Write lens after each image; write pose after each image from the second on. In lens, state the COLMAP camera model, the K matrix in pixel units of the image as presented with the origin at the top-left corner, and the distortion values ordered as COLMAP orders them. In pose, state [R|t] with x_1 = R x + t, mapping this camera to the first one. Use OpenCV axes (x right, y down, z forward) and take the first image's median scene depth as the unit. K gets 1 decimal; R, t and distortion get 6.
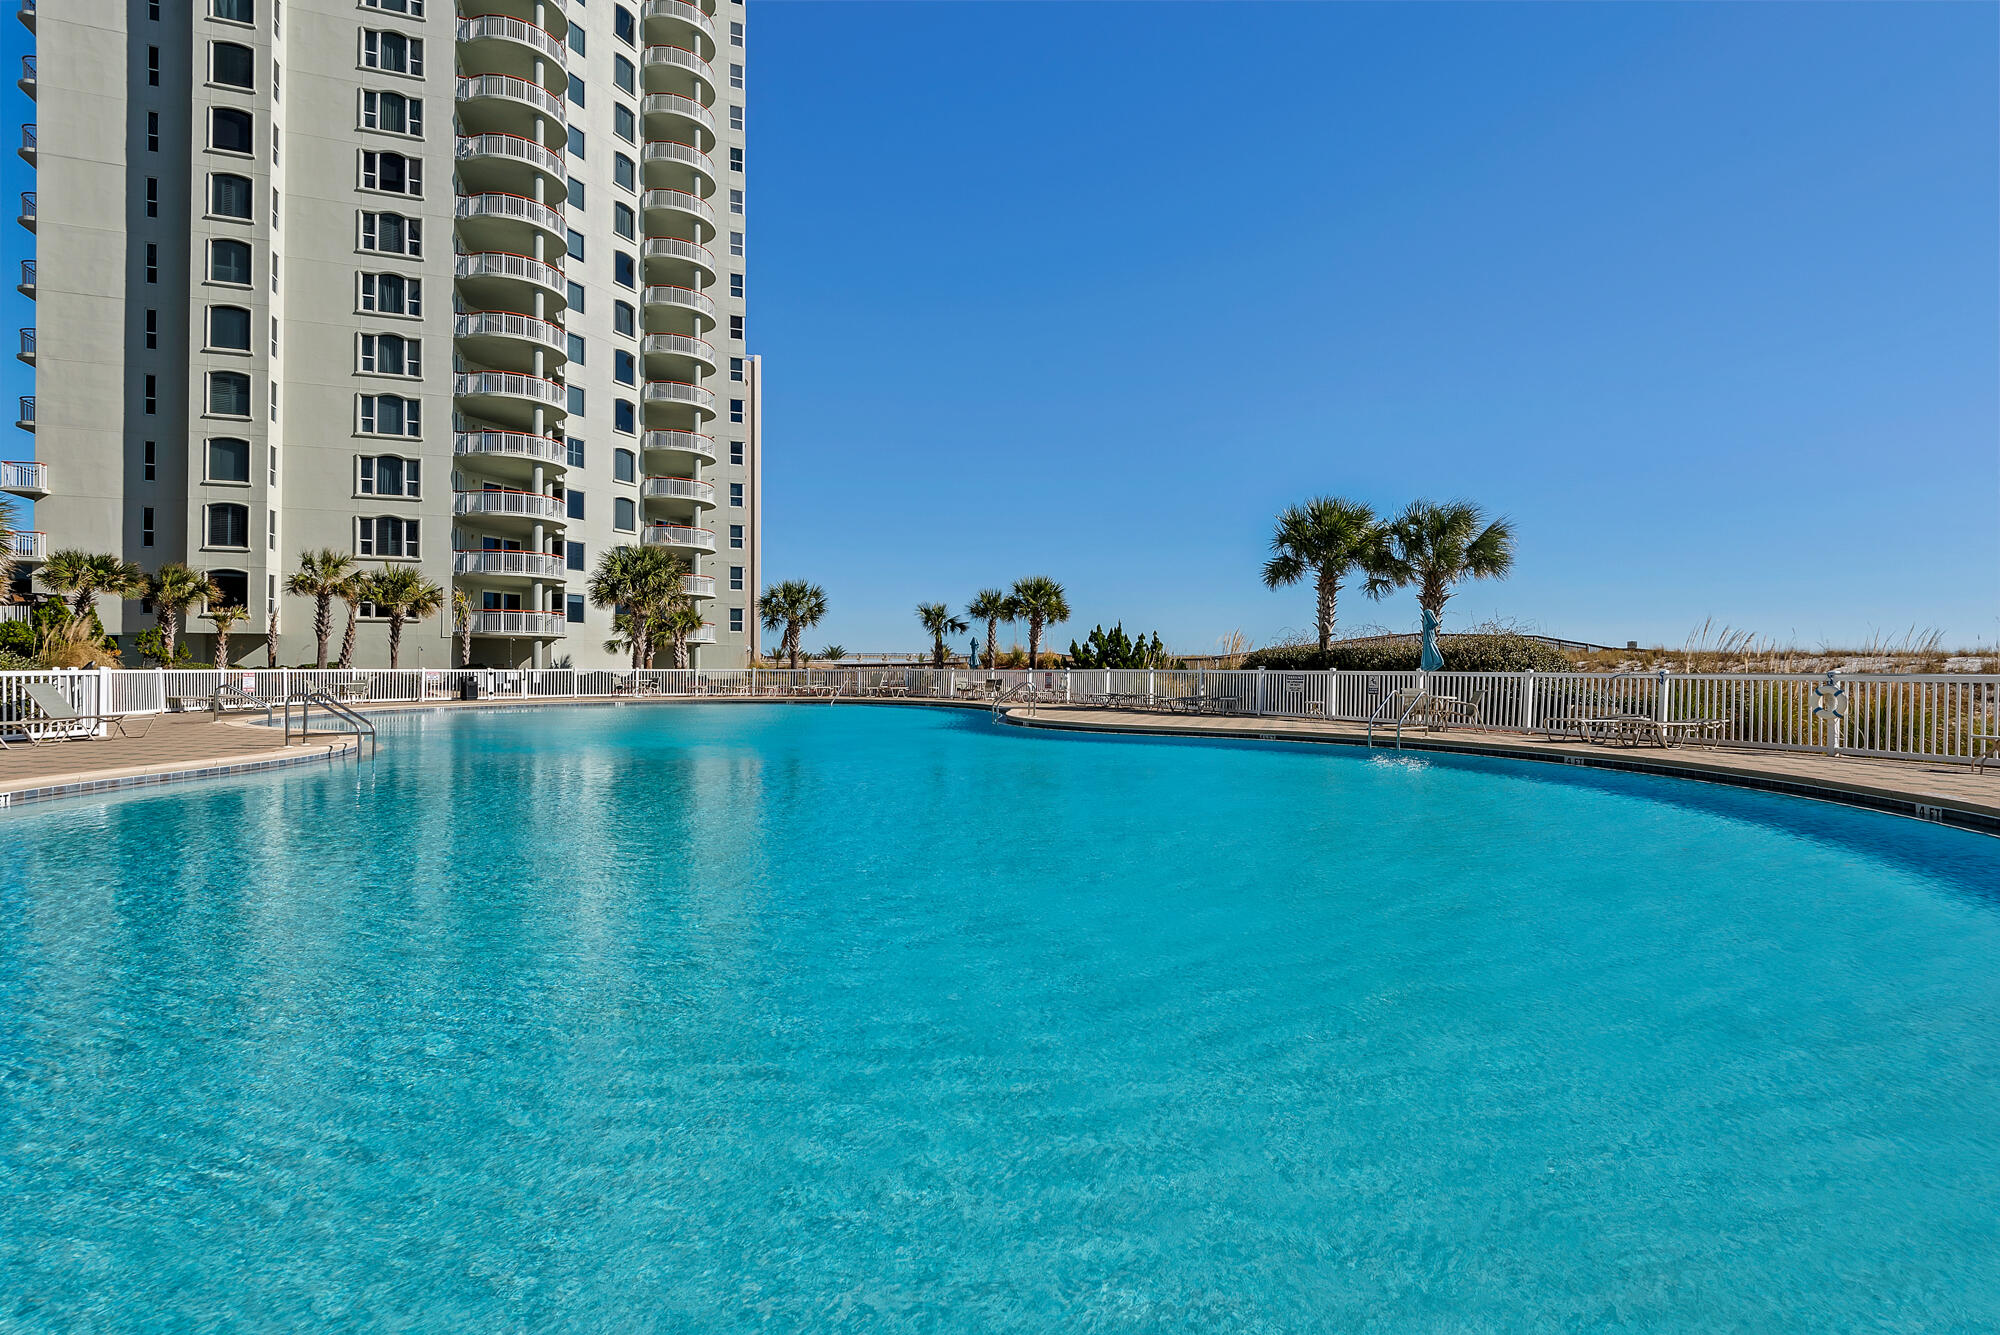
lens RADIAL K [[949.5, 0, 1000.1], [0, 949.5, 661.4], [0, 0, 1]] dist [0.017238, -0.000257]
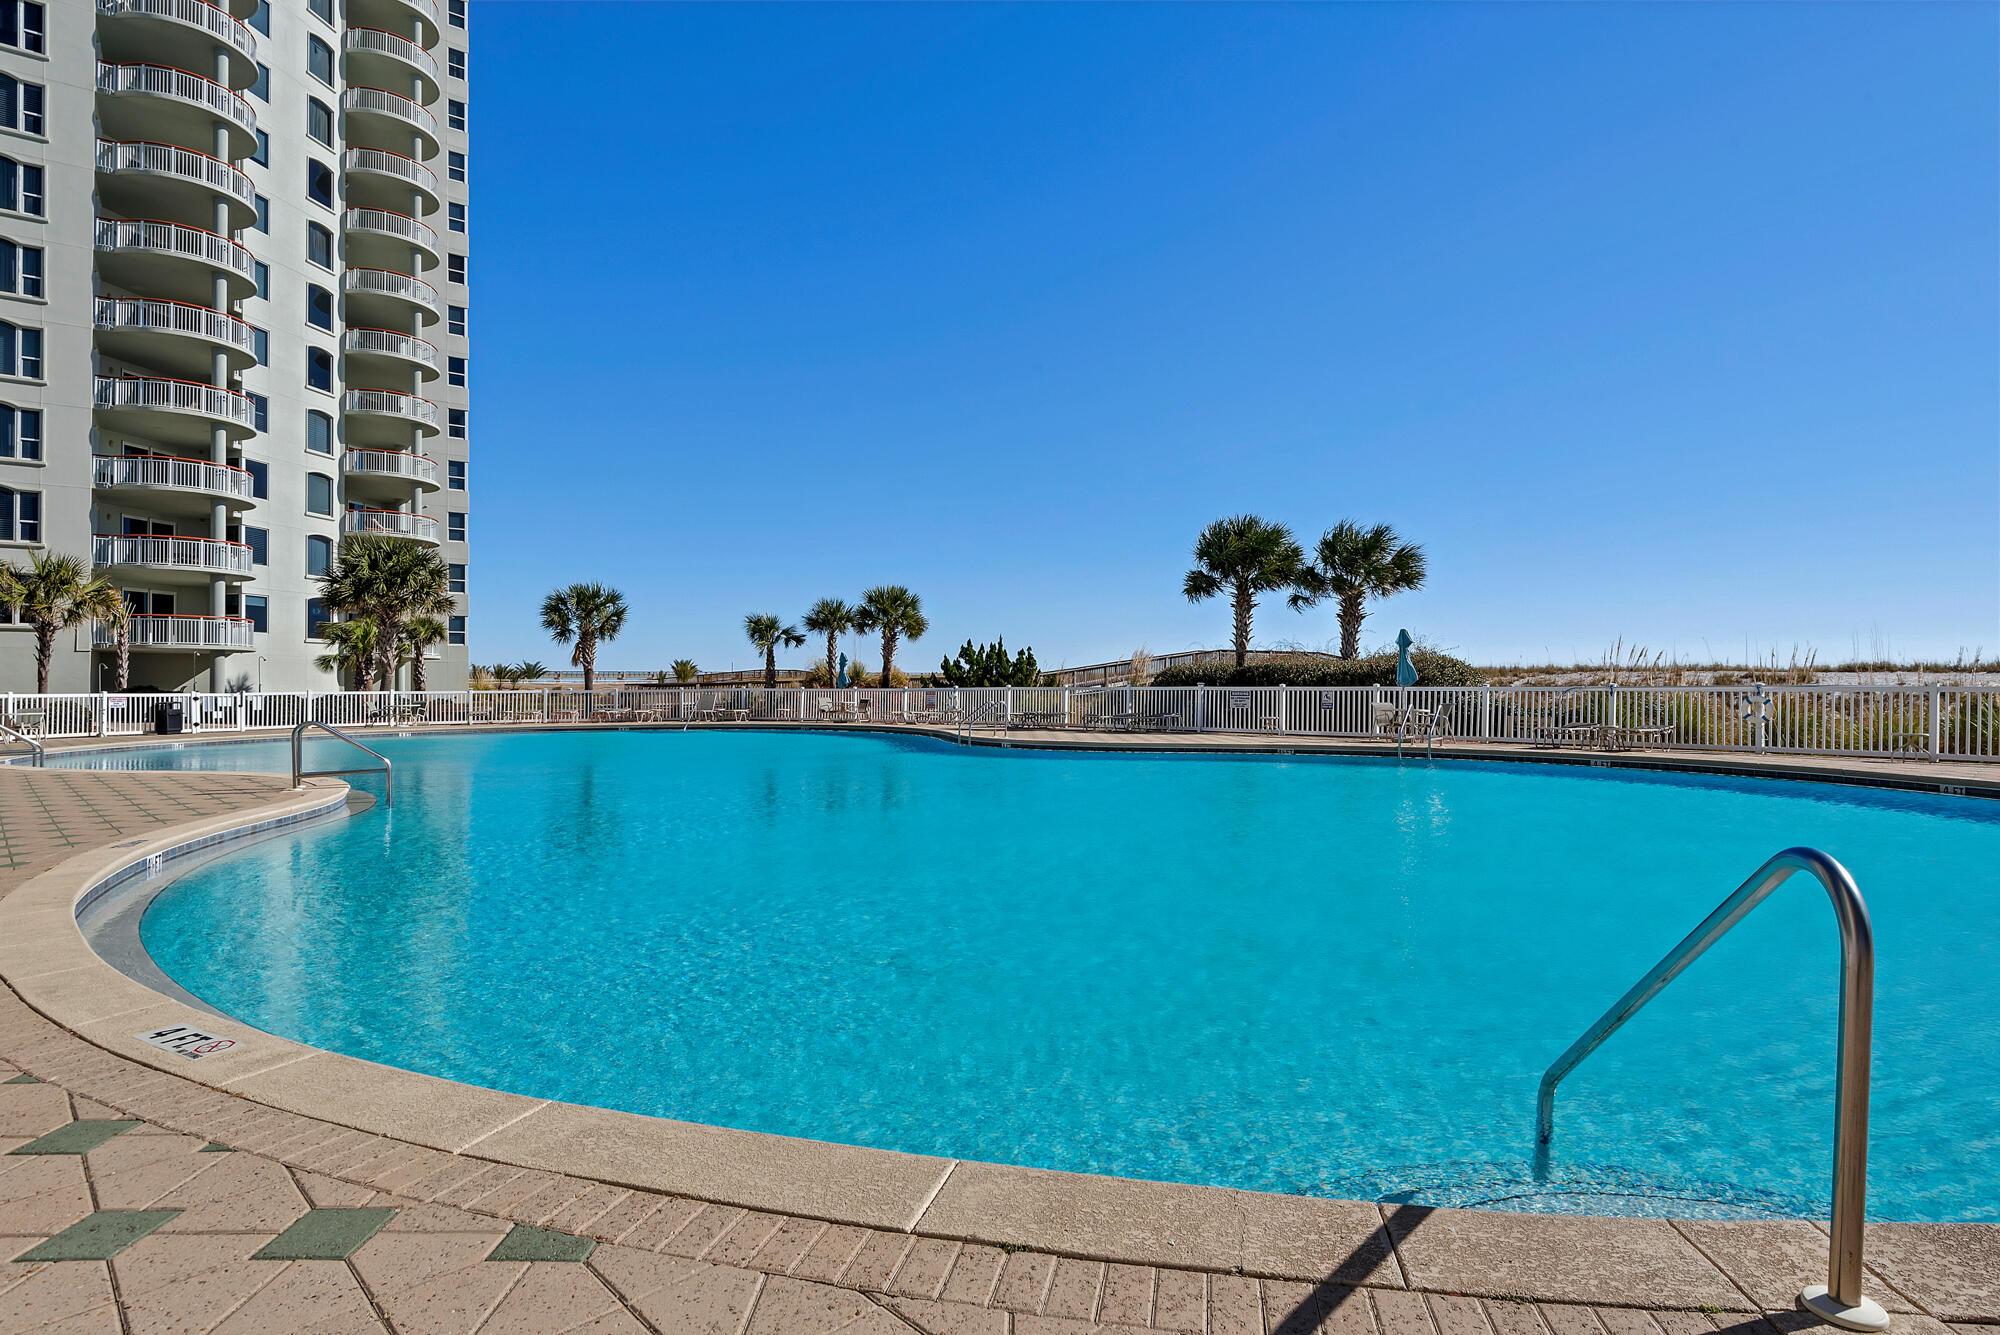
lens RADIAL K [[1075.6, 0, 999.4], [0, 1075.6, 673.1], [0, 0, 1]] dist [0.001804, 0.003094]
pose [[0.960094, -0.003871, 0.279652, -0.135246], [0.005404, 0.999974, -0.004713, -0.000196], [-0.279627, 0.006036, 0.960090, -0.006860]]
